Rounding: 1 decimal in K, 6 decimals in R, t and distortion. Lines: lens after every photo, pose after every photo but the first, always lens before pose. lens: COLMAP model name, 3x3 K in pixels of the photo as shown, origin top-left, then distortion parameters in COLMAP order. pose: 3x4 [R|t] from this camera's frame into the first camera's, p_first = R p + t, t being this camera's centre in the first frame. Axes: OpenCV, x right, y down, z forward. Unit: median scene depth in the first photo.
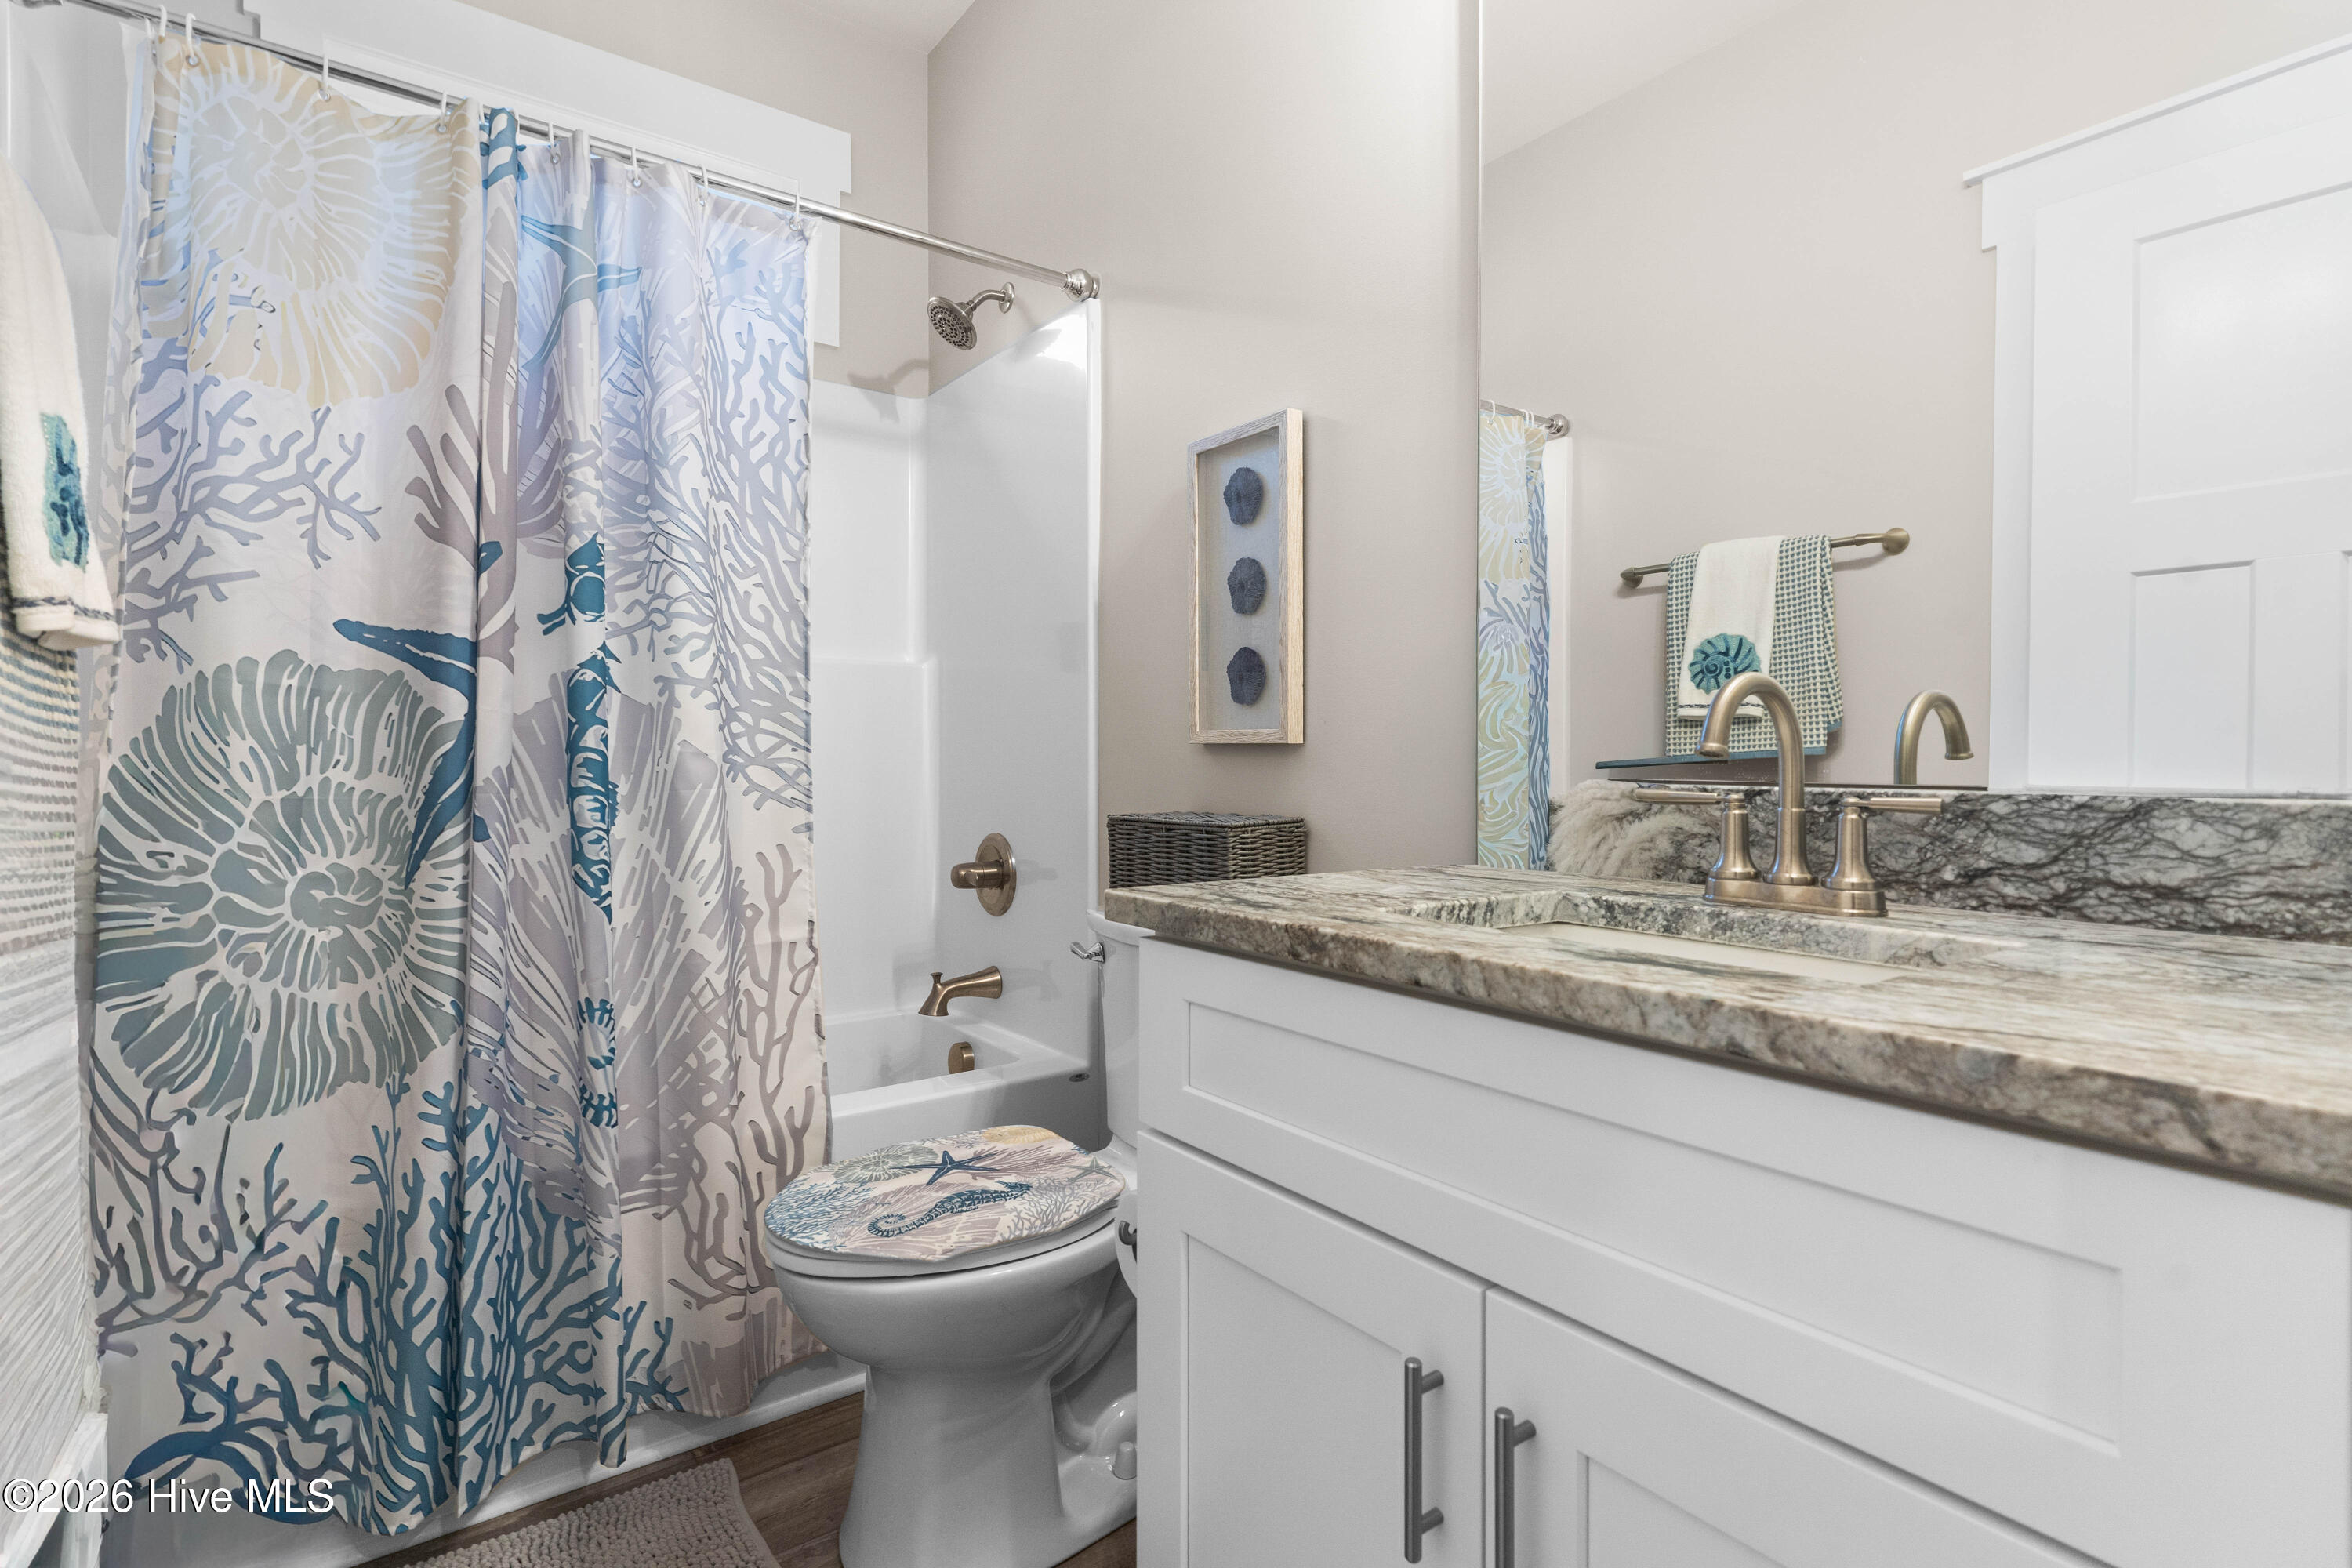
lens RADIAL K [[1141.6, 0, 1189.5], [0, 1141.6, 751.6], [0, 0, 1]] dist [-0.000643, 0.001296]
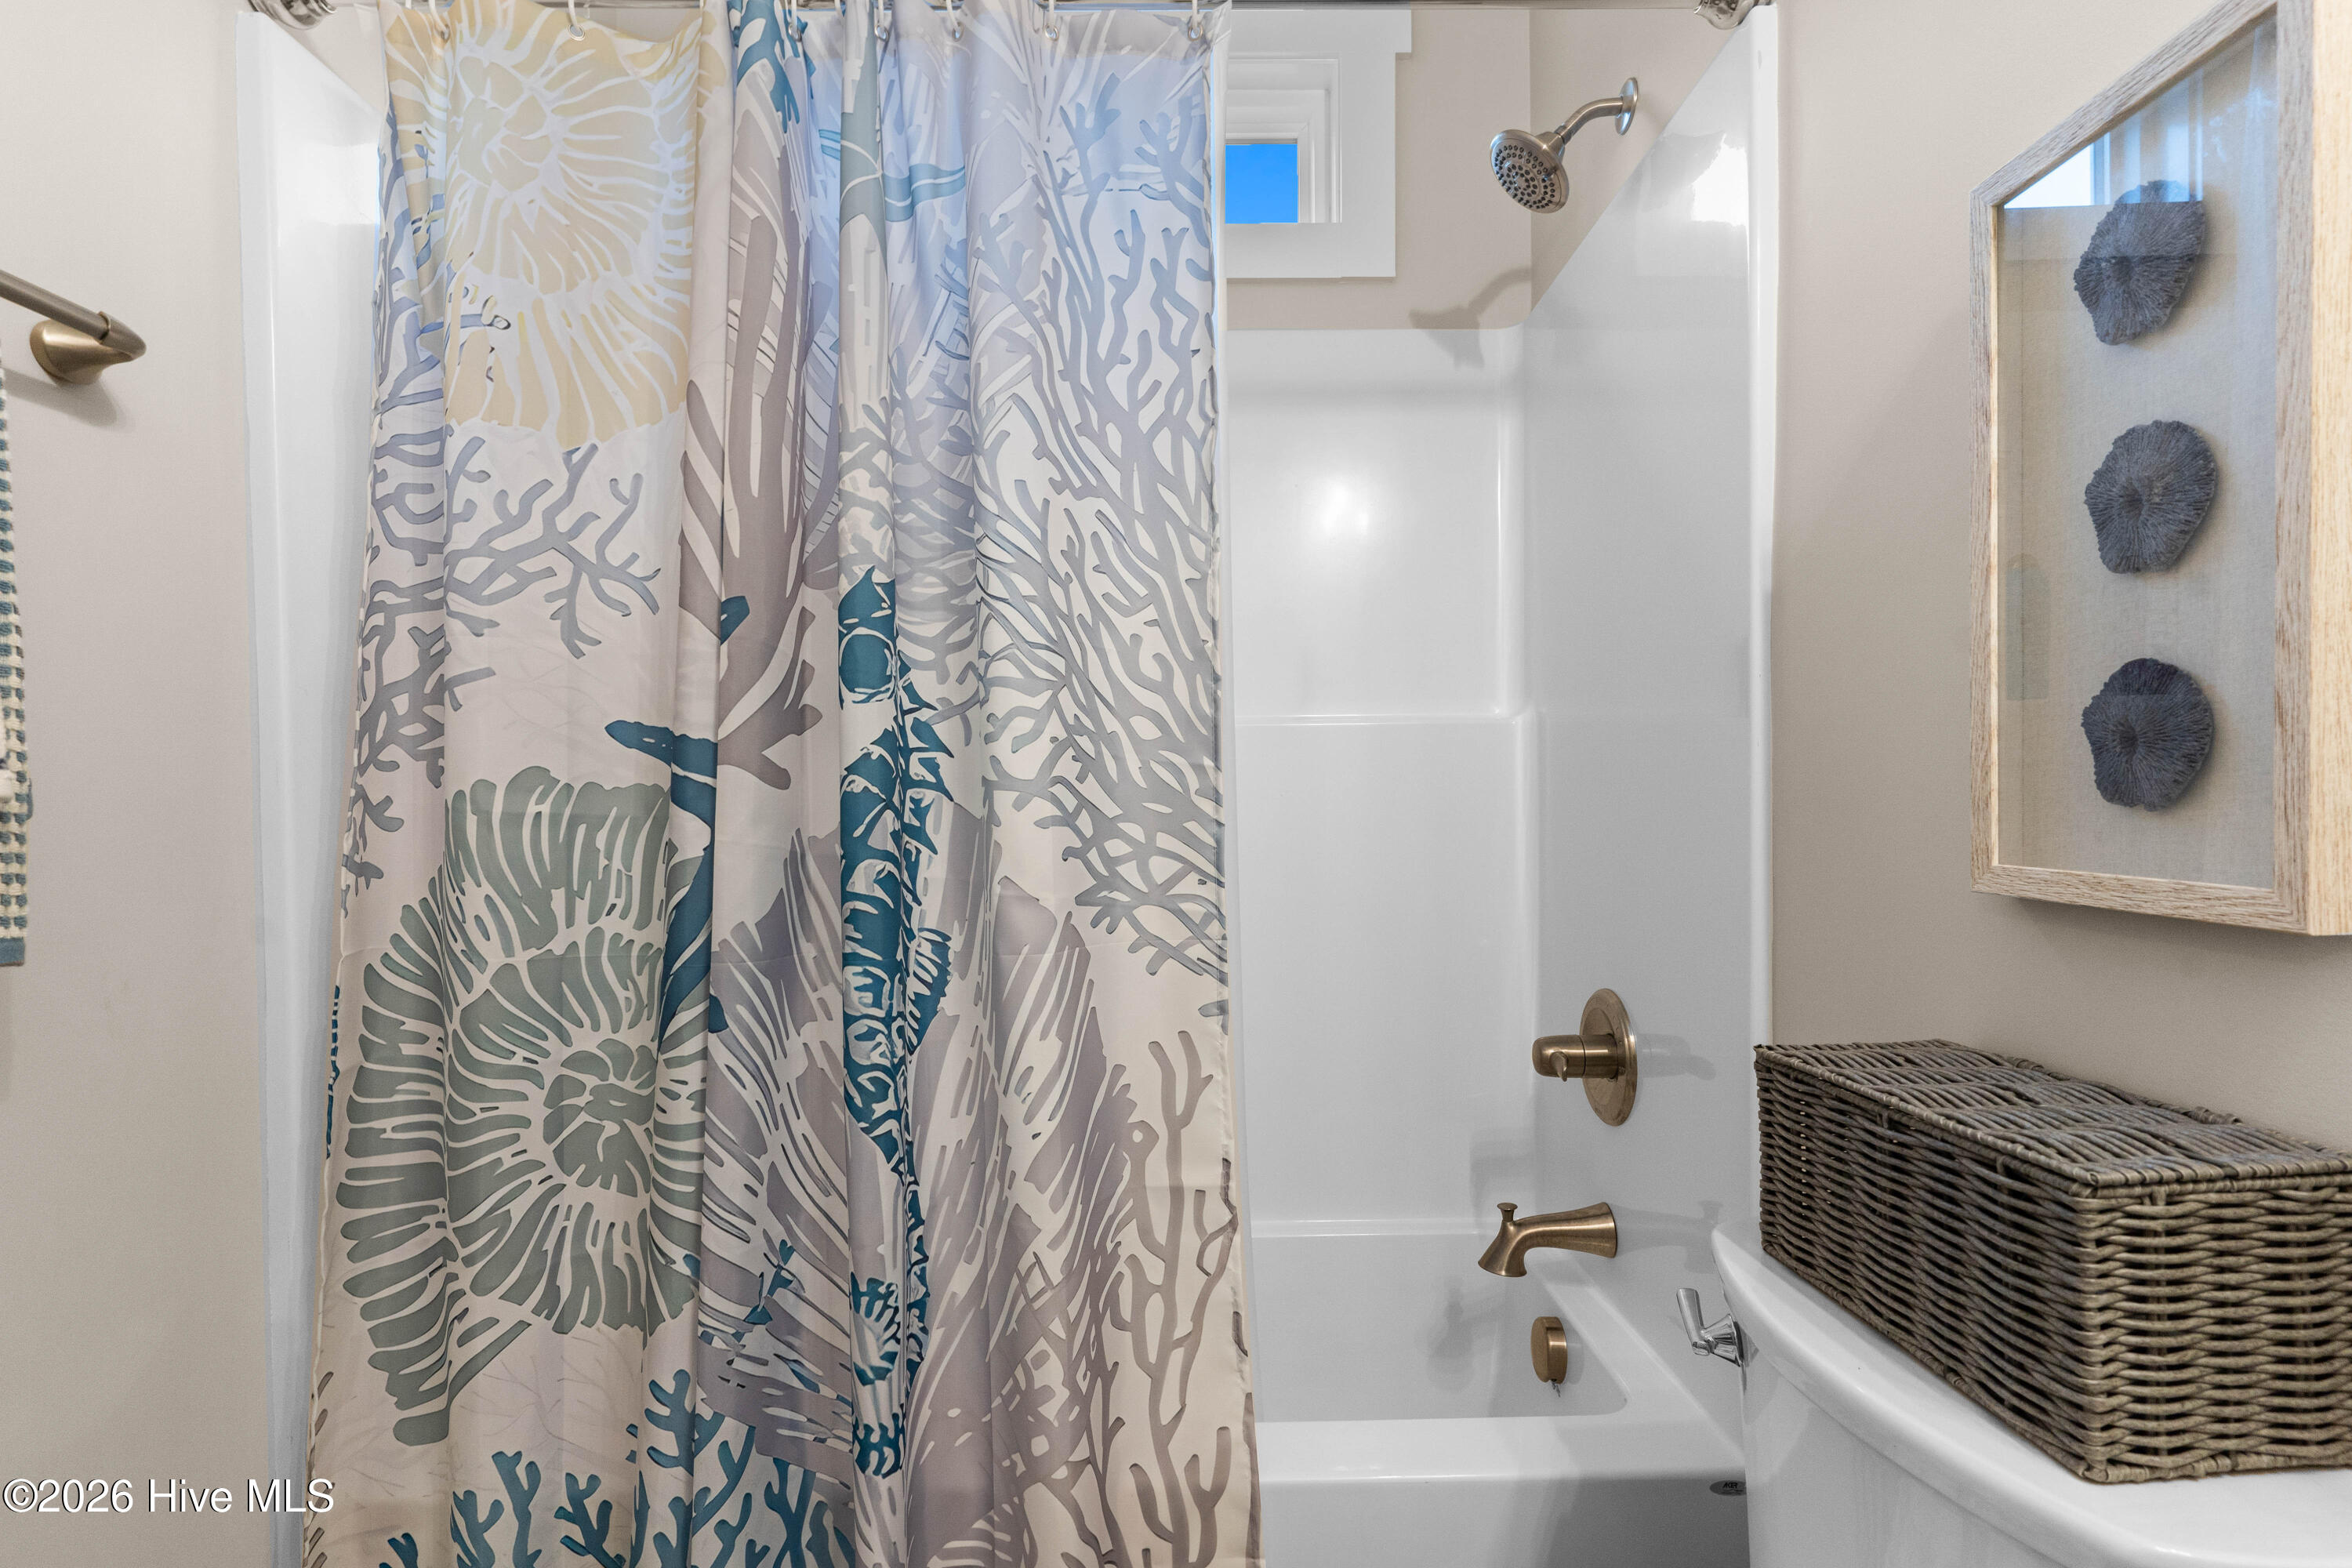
lens RADIAL K [[1152.1, 0, 1182.0], [0, 1152.1, 821.0], [0, 0, 1]] dist [0.001848, 0.000911]
pose [[0.804960, 0.002429, -0.593324, 0.020595], [0.014160, 0.999628, 0.023303, -0.054737], [0.593160, -0.027159, 0.804626, 0.535495]]
